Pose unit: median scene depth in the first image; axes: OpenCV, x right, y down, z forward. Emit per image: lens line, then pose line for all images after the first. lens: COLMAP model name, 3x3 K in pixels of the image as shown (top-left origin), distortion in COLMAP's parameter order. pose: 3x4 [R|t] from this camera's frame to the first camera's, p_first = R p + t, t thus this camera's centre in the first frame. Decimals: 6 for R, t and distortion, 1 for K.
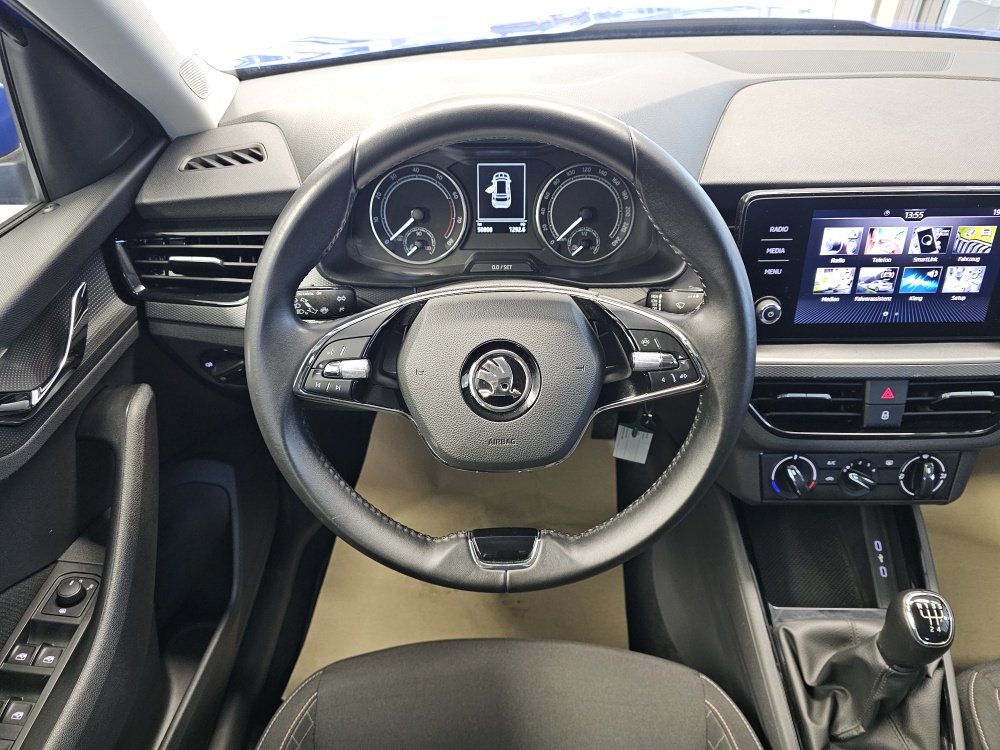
lens RADIAL K [[660.3, 0, 499.6], [0, 660.3, 355.5], [0, 0, 1]] dist [0.063379, -0.056976]
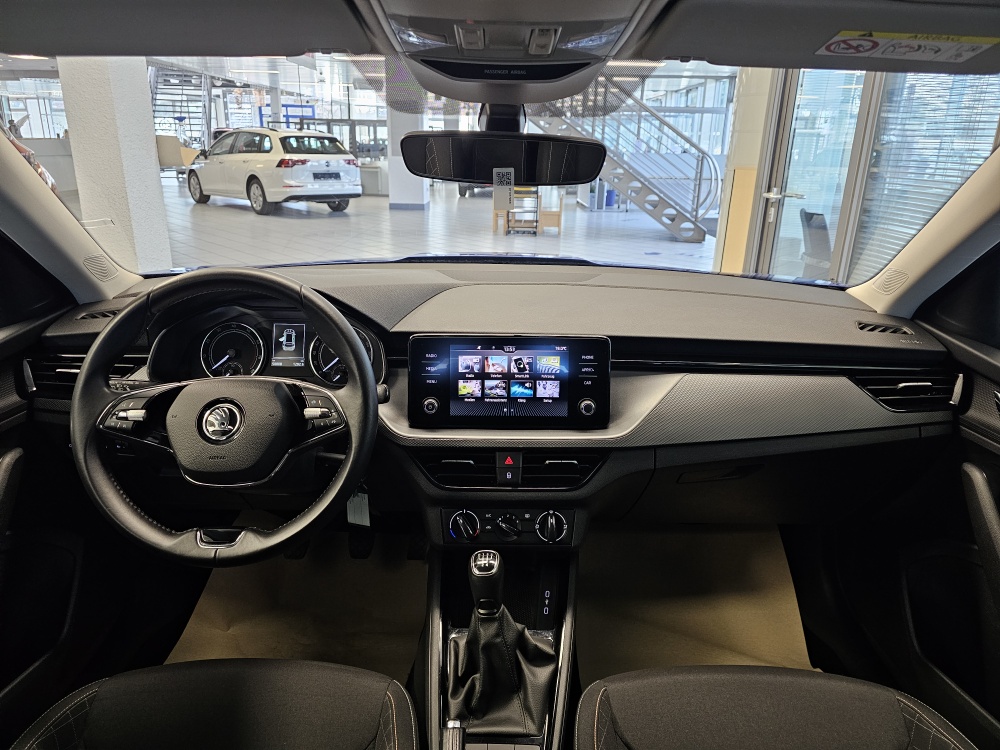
lens RADIAL K [[660.3, 0, 499.6], [0, 660.3, 355.5], [0, 0, 1]] dist [0.063379, -0.056976]
pose [[0.999730, 0.017127, 0.015705, 0.545303], [-0.010750, 0.940063, -0.340831, 0.361941], [-0.020601, 0.340571, 0.939993, -0.544827]]
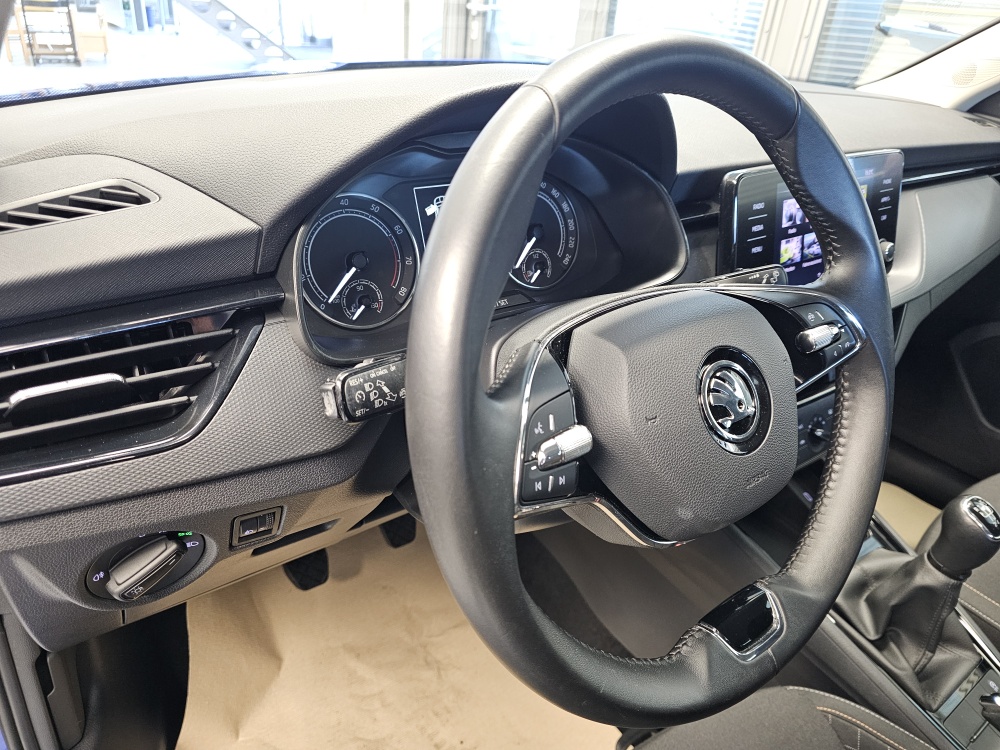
lens RADIAL K [[669.7, 0, 472.2], [0, 669.7, 365.4], [0, 0, 1]] dist [0.073458, -0.075526]
pose [[0.807936, -0.226826, 0.543865, -0.525168], [0.292313, 0.955657, -0.035674, -0.047935], [-0.511656, 0.187801, 0.838414, 0.395695]]
